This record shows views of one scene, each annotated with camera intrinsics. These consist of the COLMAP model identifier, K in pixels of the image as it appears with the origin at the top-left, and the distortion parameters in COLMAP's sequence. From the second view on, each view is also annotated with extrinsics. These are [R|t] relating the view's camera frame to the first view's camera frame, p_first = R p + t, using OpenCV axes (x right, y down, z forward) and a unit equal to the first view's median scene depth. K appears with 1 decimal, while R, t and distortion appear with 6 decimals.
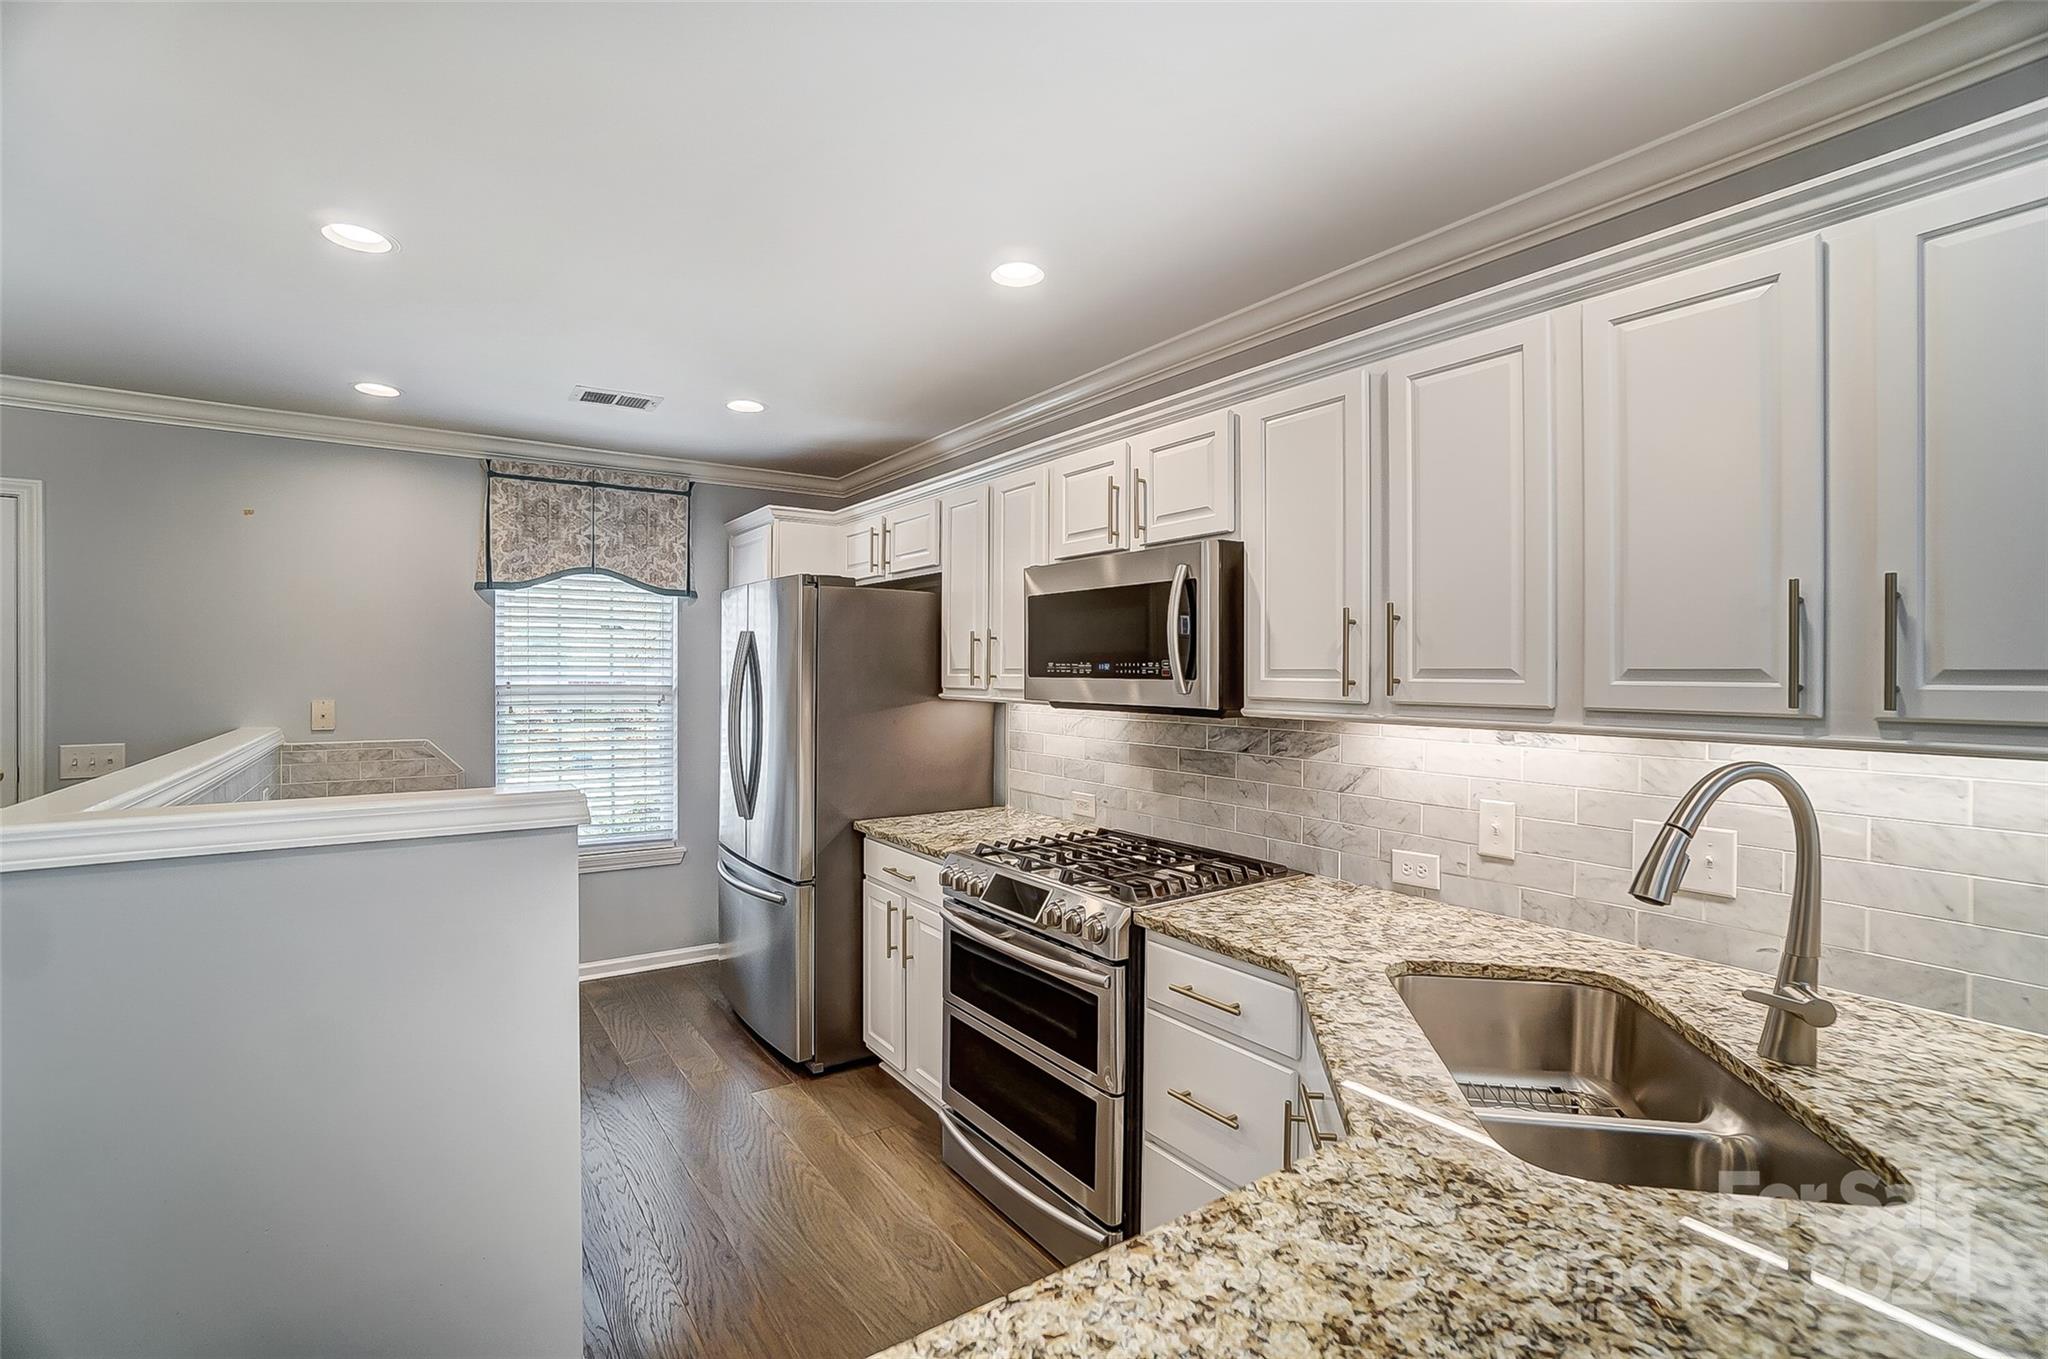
lens RADIAL K [[919.5, 0, 1014.4], [0, 919.5, 669.2], [0, 0, 1]] dist [-0.062385, 0.021383]
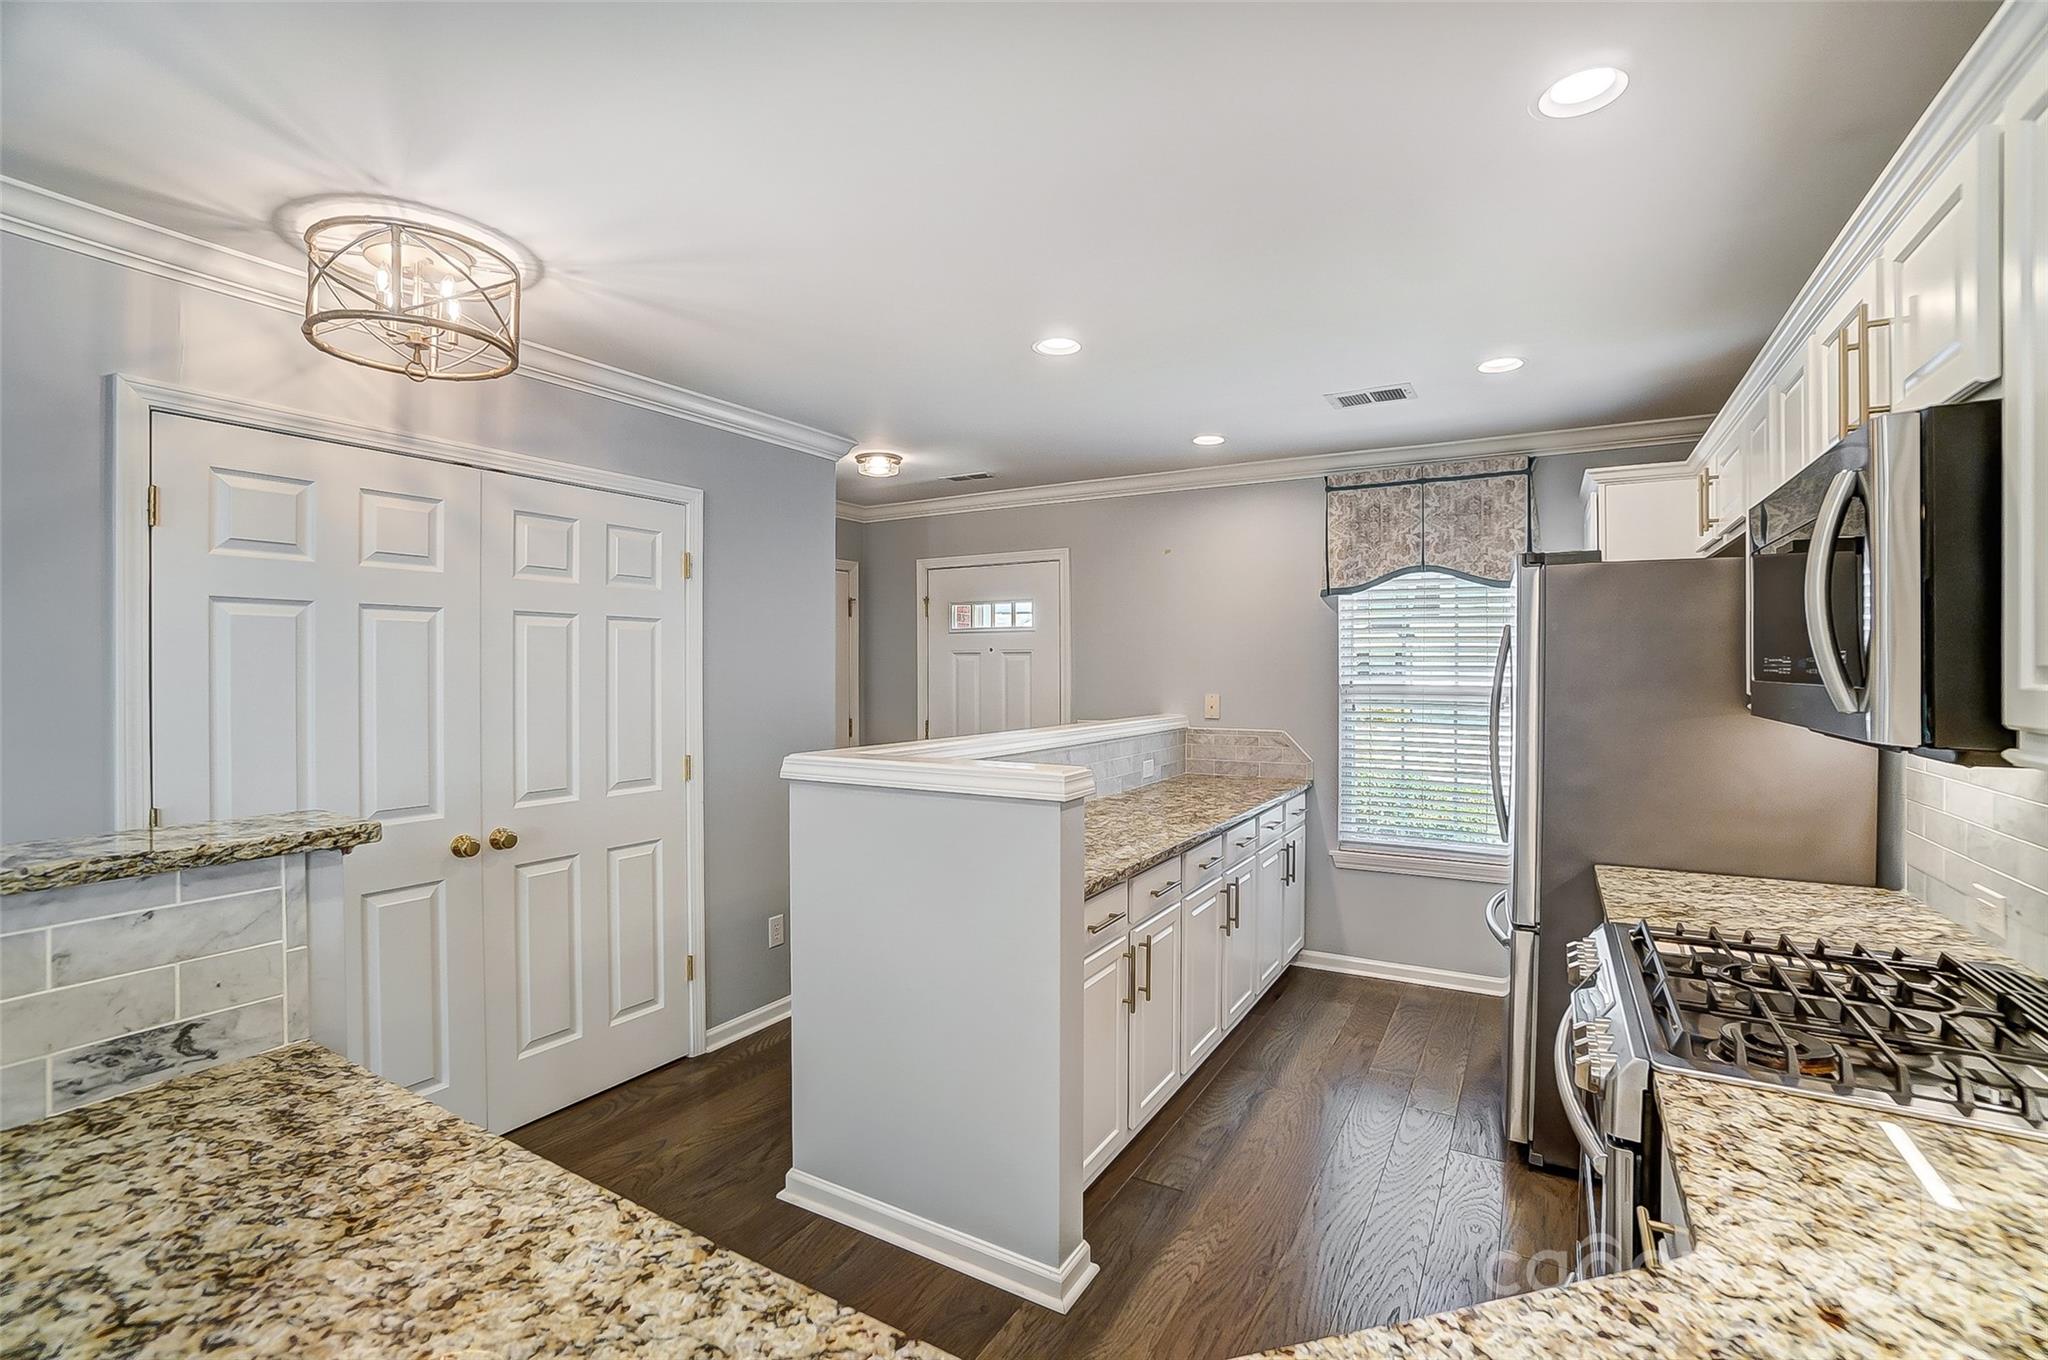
lens RADIAL K [[919.5, 0, 1014.4], [0, 919.5, 669.7], [0, 0, 1]] dist [-0.062385, 0.021383]
pose [[0.414282, -0.001026, -0.910148, 0.301199], [0.001505, 0.999999, -0.000442, 0.000678], [0.910148, -0.001187, 0.414283, 0.230939]]
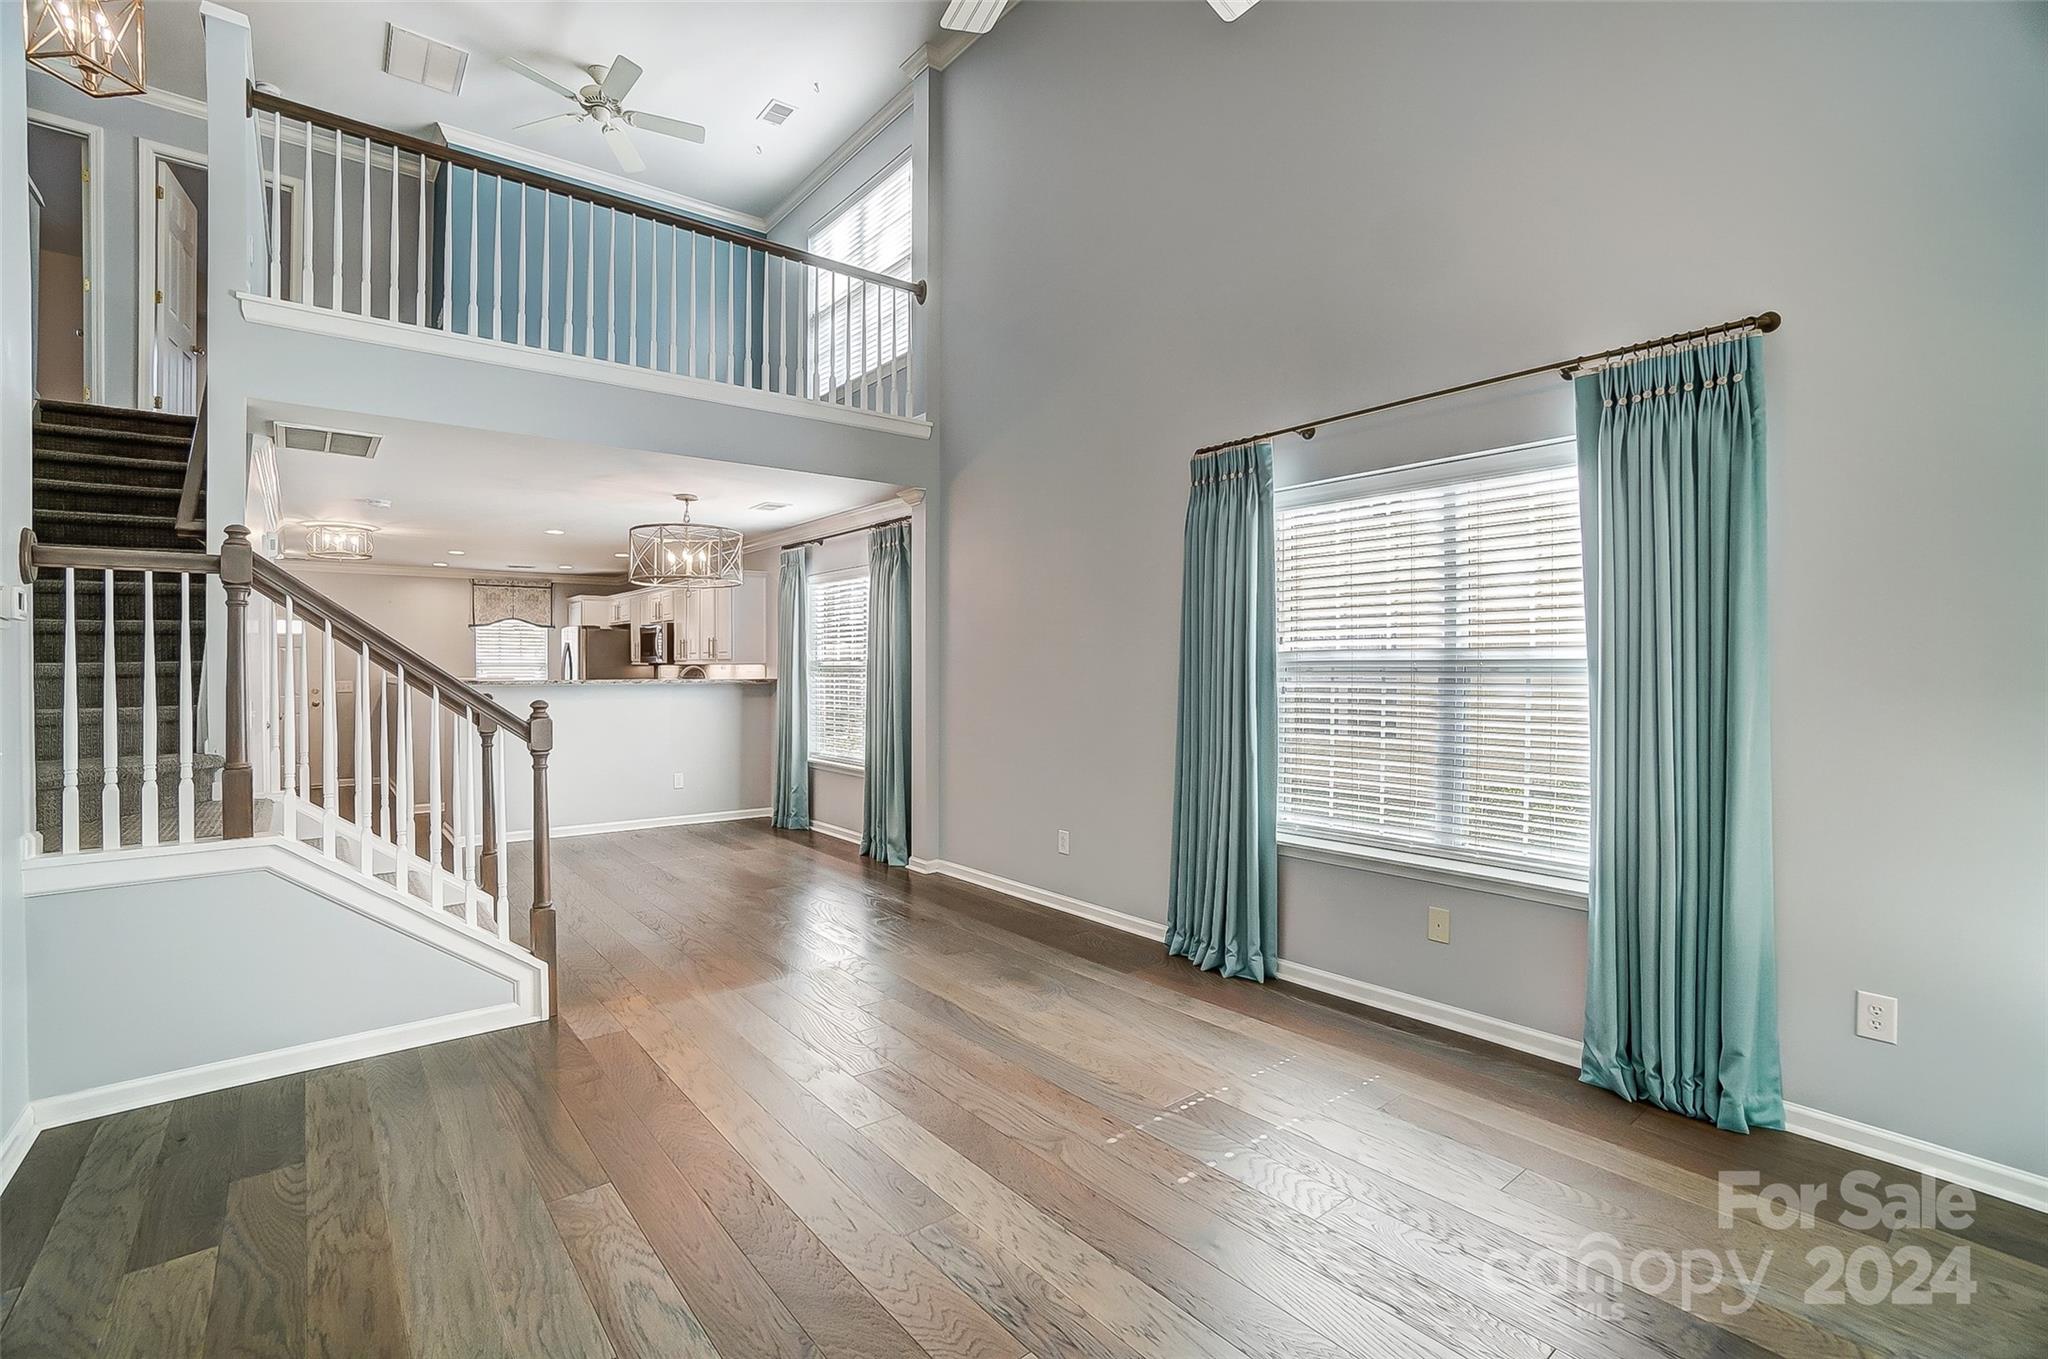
lens RADIAL K [[919.5, 0, 1014.4], [0, 919.5, 669.2], [0, 0, 1]] dist [-0.062385, 0.021383]
pose [[0.997275, -0.004976, 0.073607, 0.969288], [0.004712, 0.999982, 0.003761, 0.041625], [-0.073624, -0.003404, 0.997280, -2.106005]]
